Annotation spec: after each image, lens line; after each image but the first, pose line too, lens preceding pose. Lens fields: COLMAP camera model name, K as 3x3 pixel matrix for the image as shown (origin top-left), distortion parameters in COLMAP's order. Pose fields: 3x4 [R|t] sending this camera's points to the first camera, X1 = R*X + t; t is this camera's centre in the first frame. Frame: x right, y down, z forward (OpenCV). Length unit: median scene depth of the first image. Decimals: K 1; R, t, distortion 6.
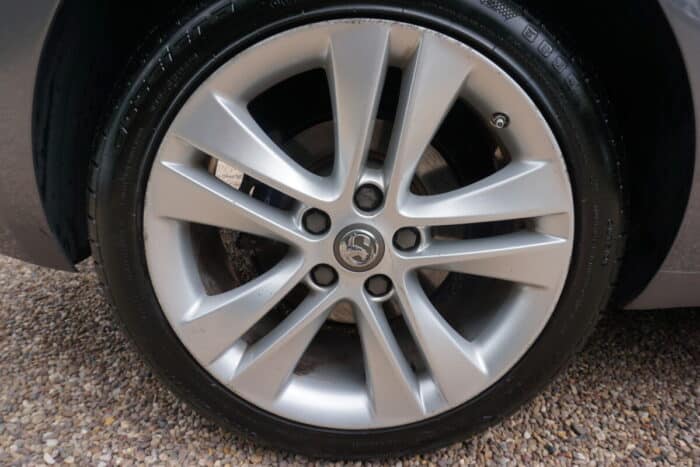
lens RADIAL K [[467.3, 0, 349.1], [0, 467.3, 232.3], [0, 0, 1]] dist [-0.037963, 0.030305]
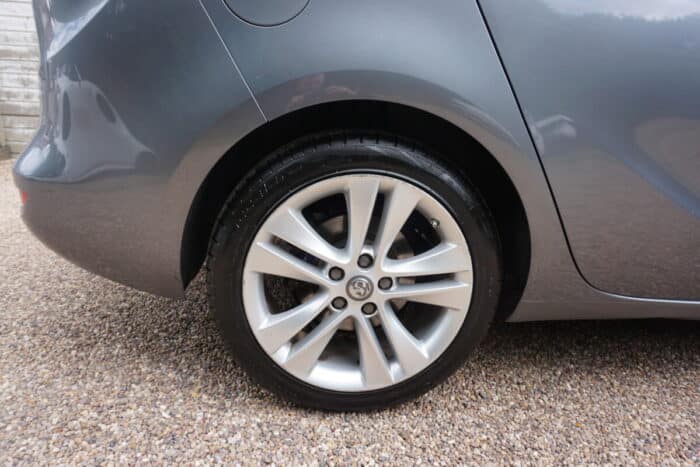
lens RADIAL K [[467.3, 0, 350.7], [0, 467.3, 234.1], [0, 0, 1]] dist [-0.037963, 0.030305]
pose [[0.994509, 0.015187, 0.103545, -0.199039], [-0.011723, 0.999354, -0.033983, -0.111591], [-0.103994, 0.032582, 0.994044, -0.793637]]
